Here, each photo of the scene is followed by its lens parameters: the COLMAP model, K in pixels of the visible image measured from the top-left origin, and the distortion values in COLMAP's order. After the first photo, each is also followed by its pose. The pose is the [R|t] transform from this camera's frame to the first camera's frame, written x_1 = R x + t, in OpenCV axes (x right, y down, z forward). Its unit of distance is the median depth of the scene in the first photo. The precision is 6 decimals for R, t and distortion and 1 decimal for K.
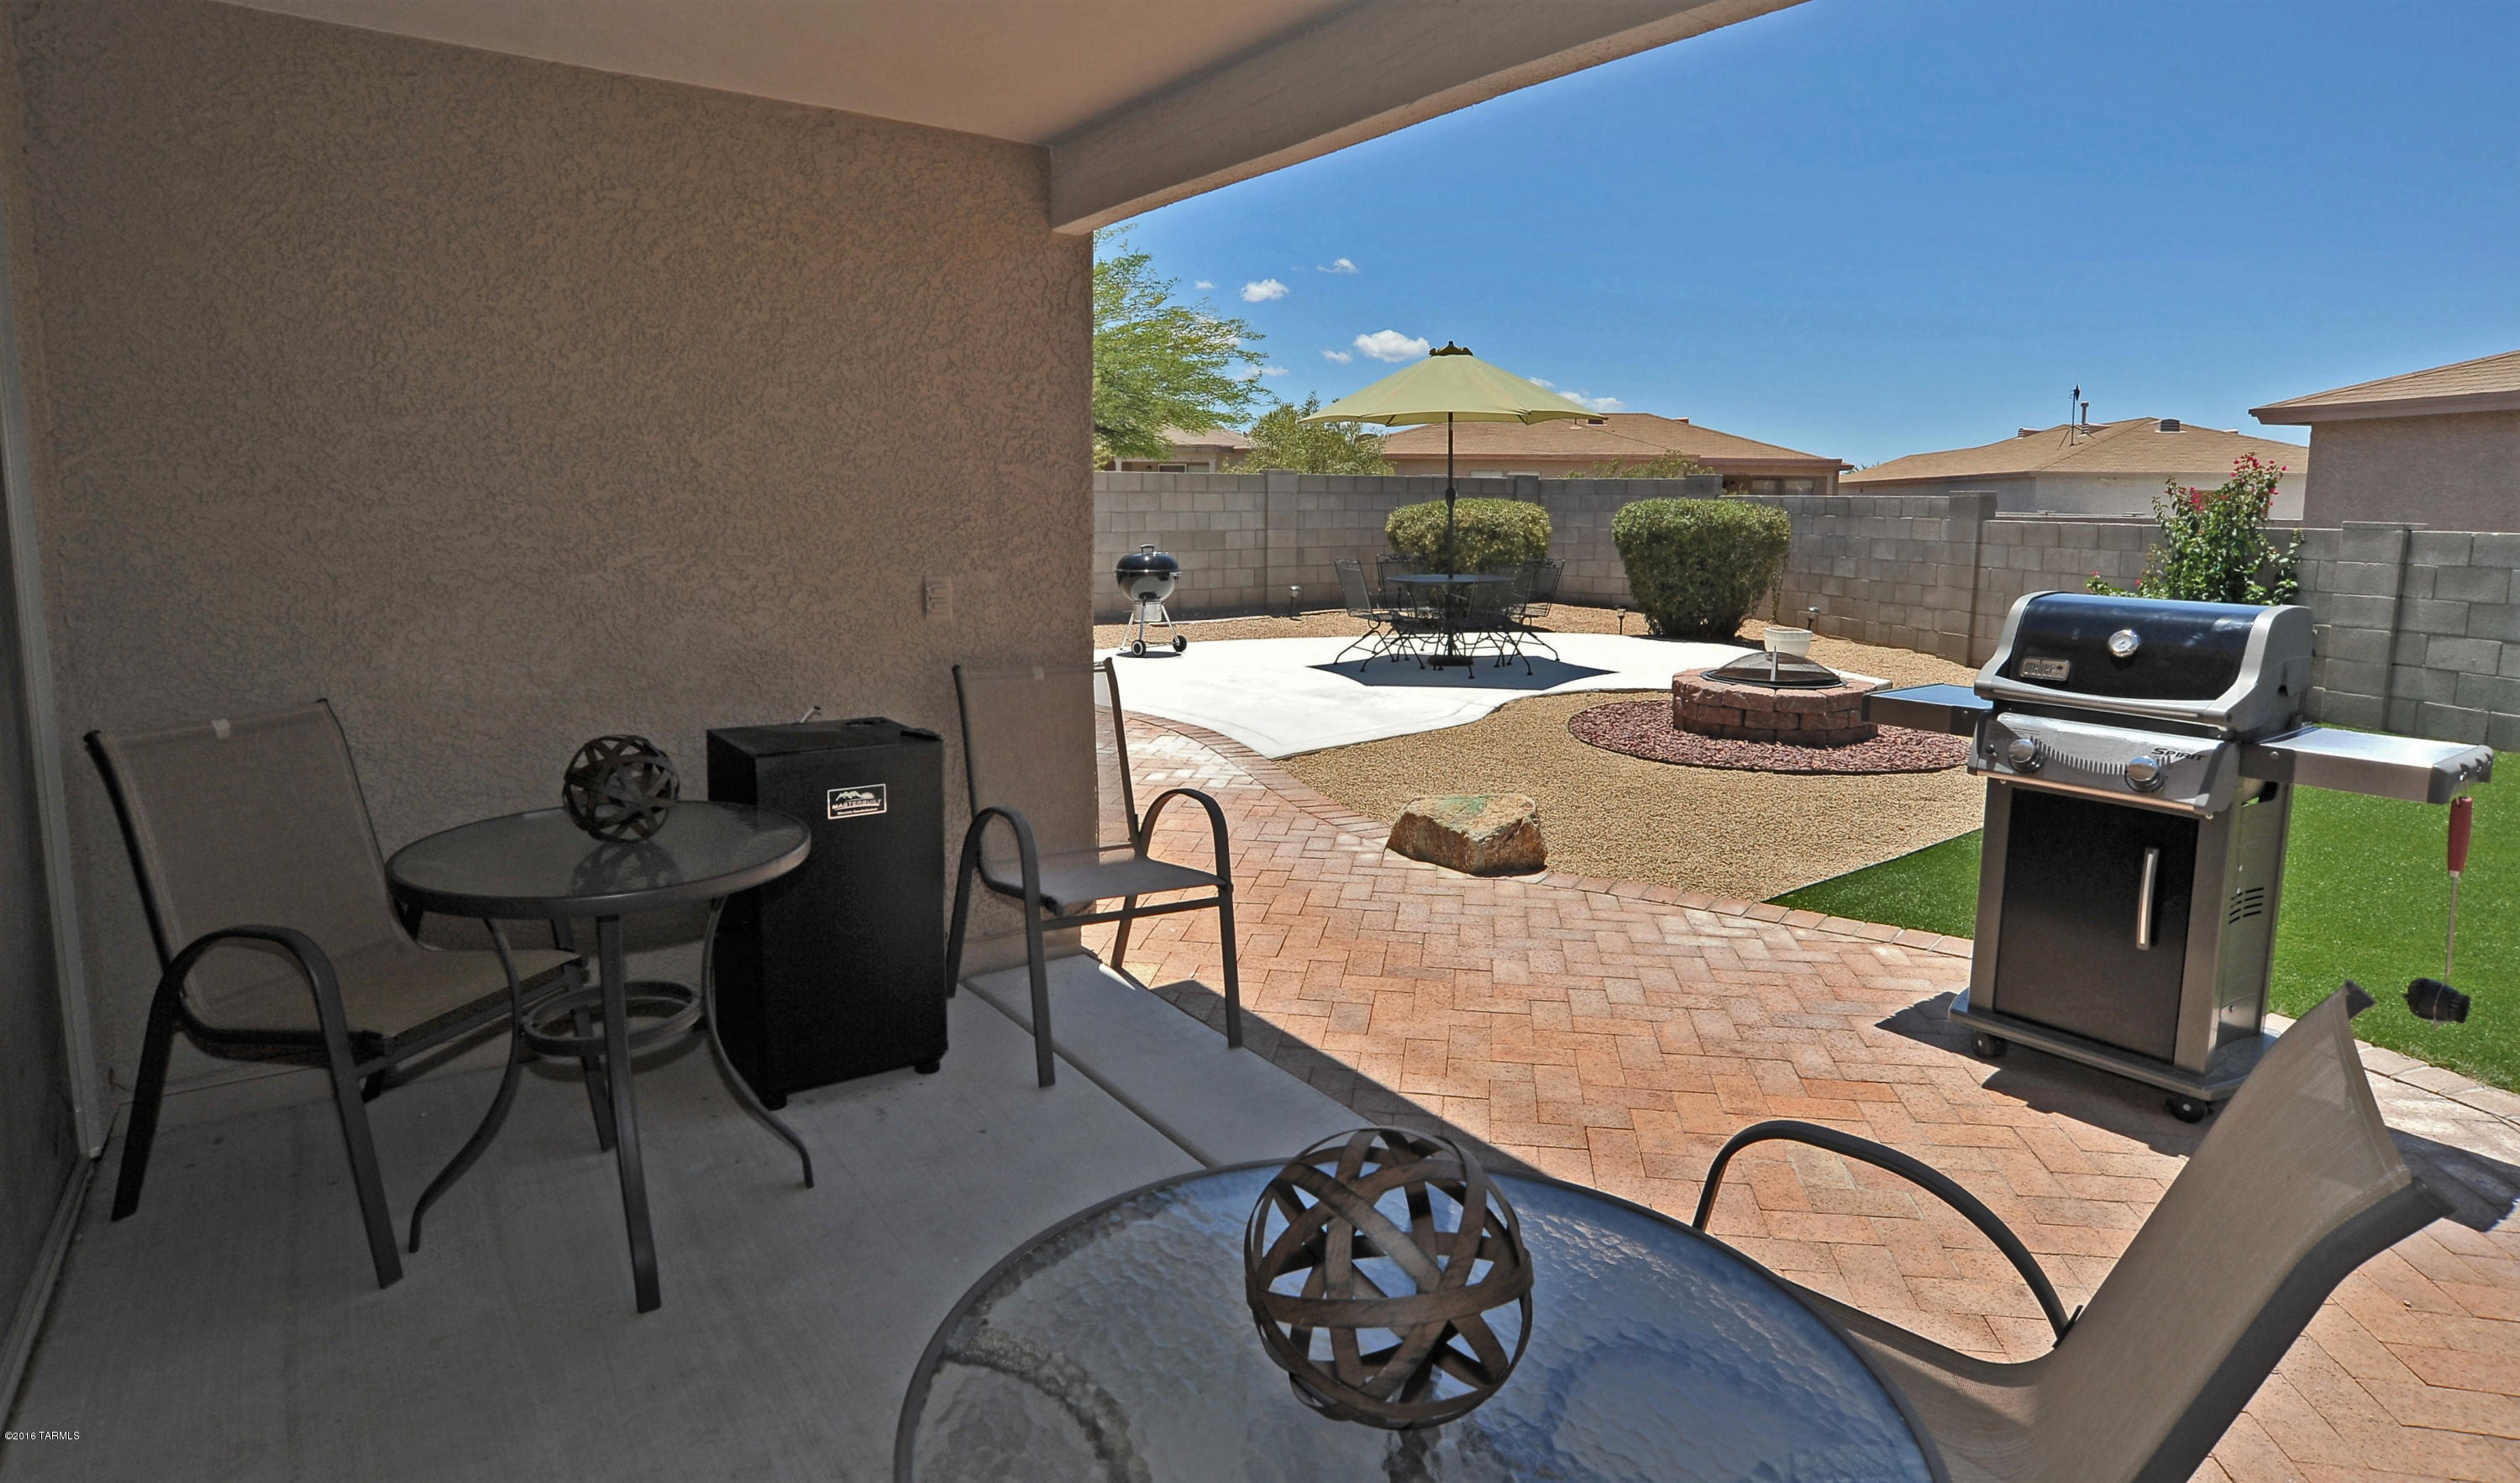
lens RADIAL K [[1563.9, 0, 1261.2], [0, 1563.9, 683.7], [0, 0, 1]] dist [-0.118407, 0.002477]
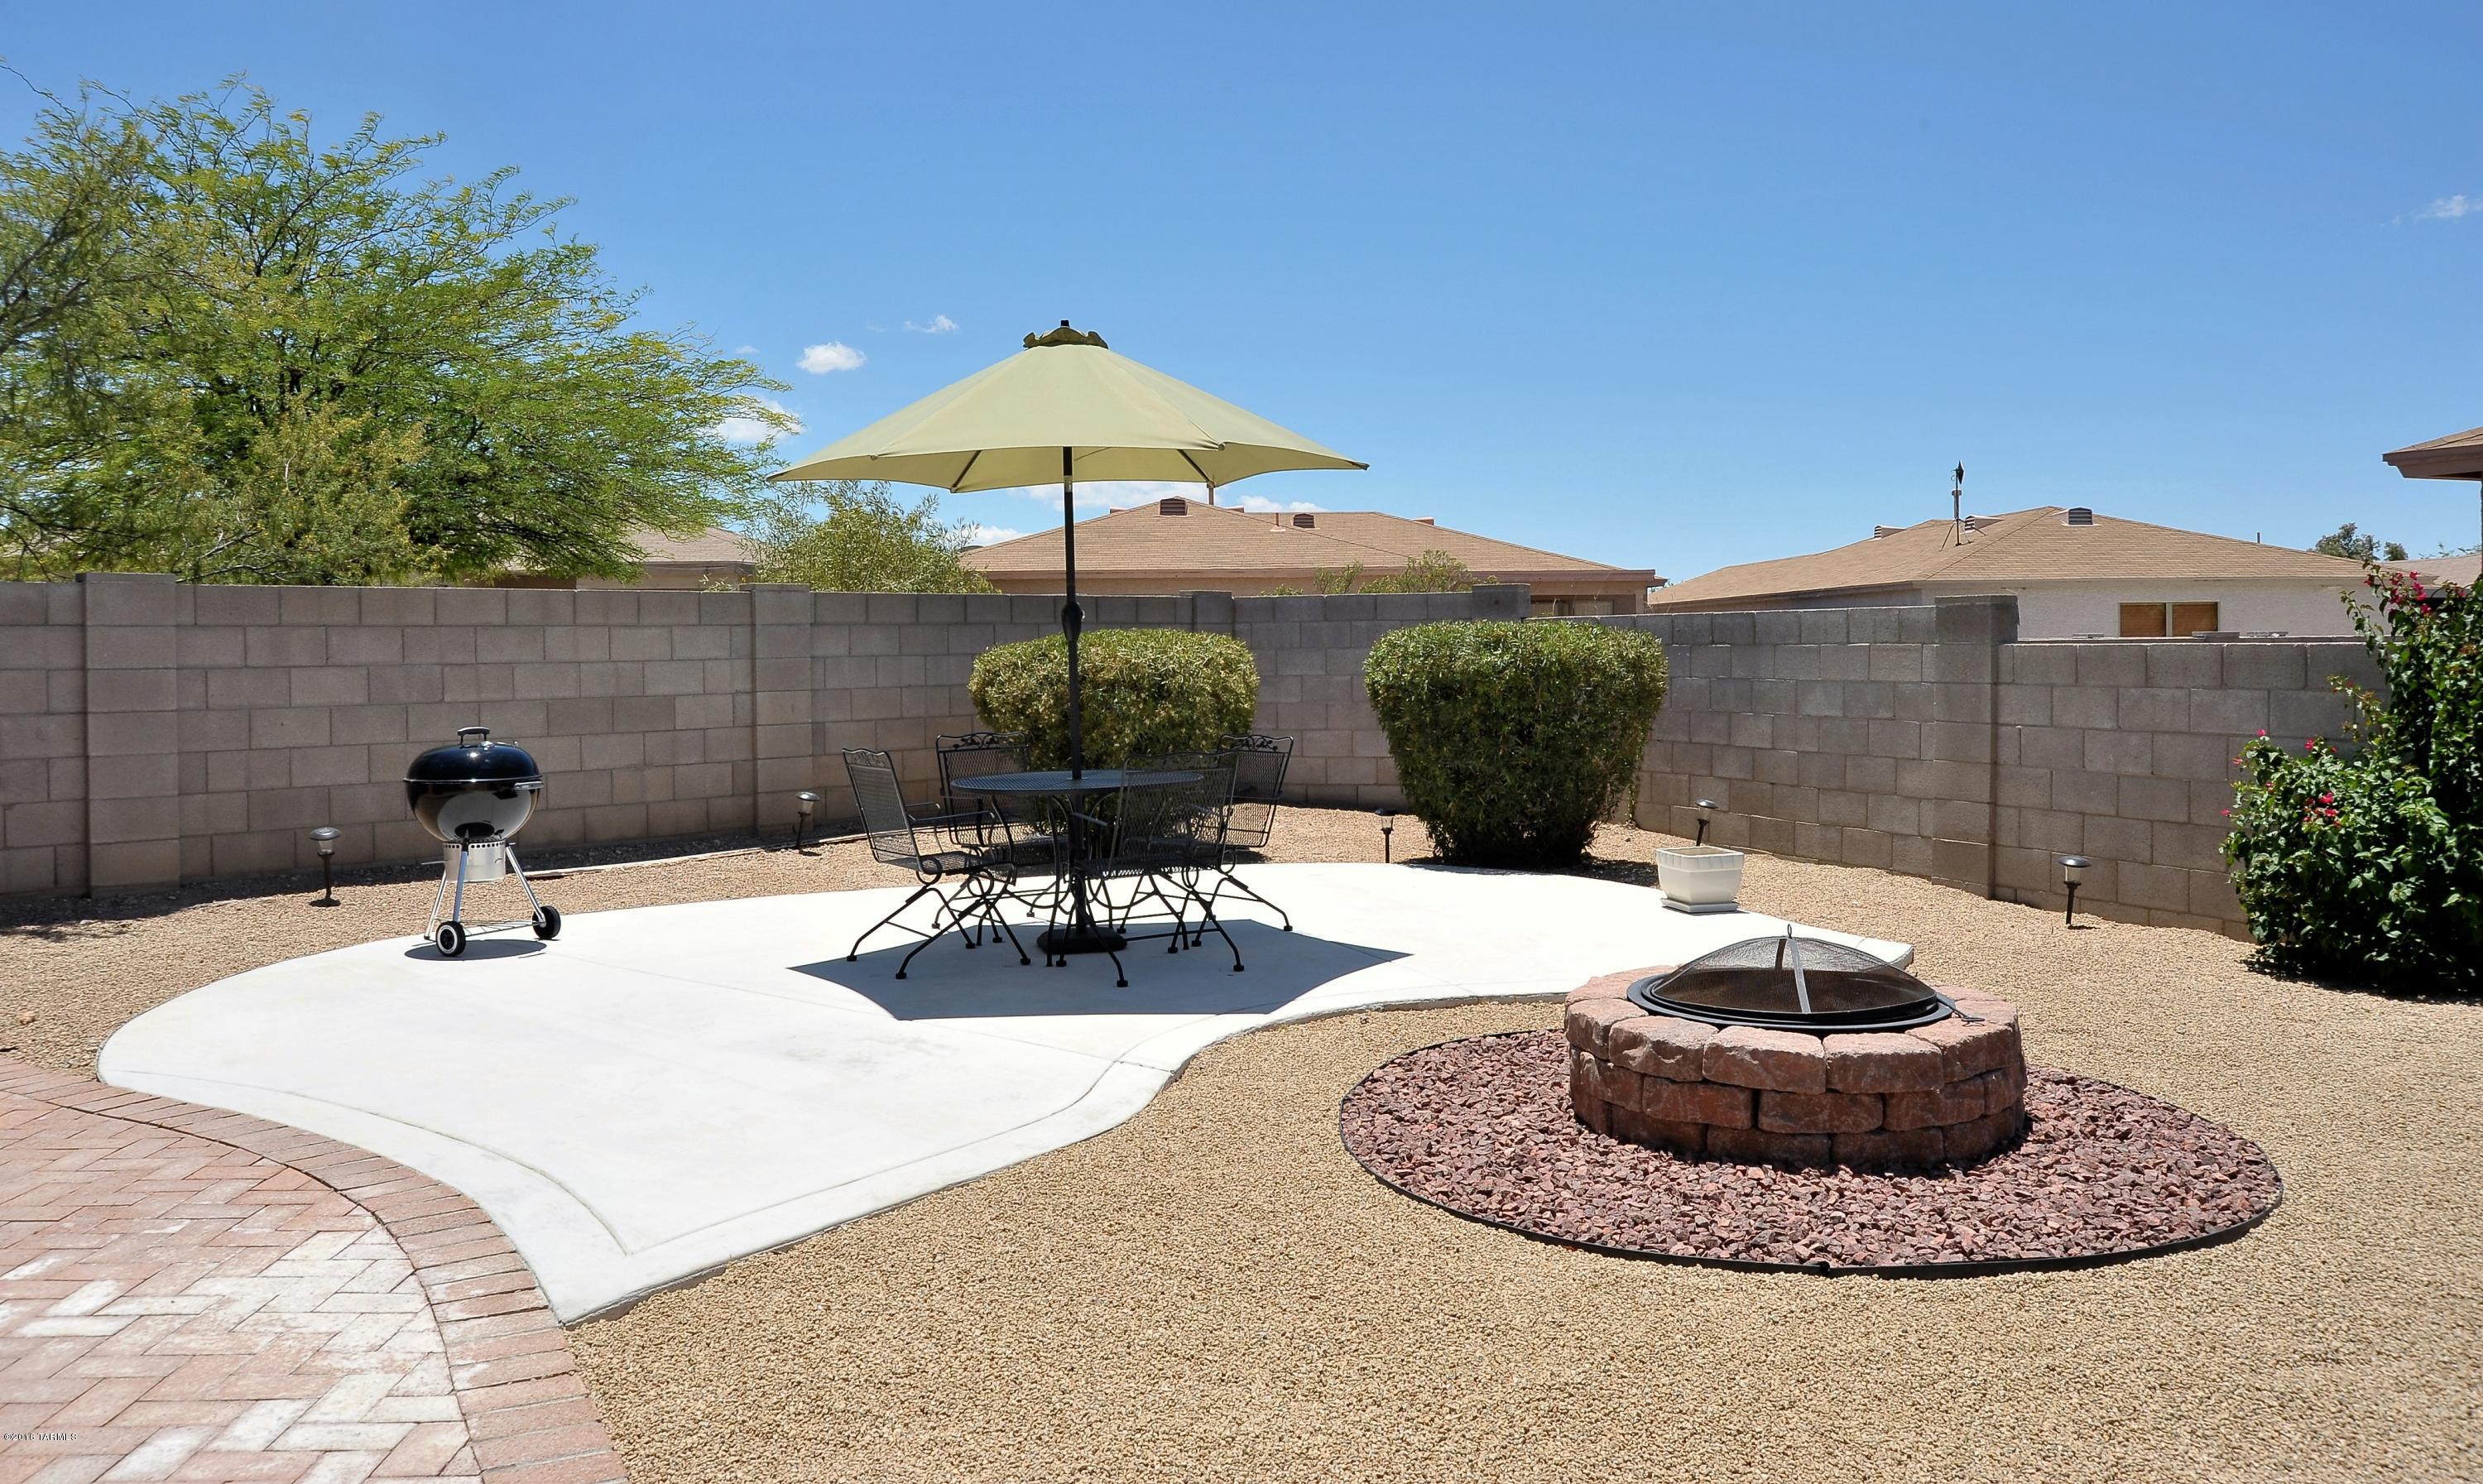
lens RADIAL K [[2275.4, 0, 1241.5], [0, 2275.4, 742.0], [0, 0, 1]] dist [-0.082865, -0.002838]
pose [[0.983255, -0.024108, 0.180635, 0.030612], [0.037347, 0.996830, -0.070251, -0.019401], [-0.178369, 0.075821, 0.981038, 0.197120]]
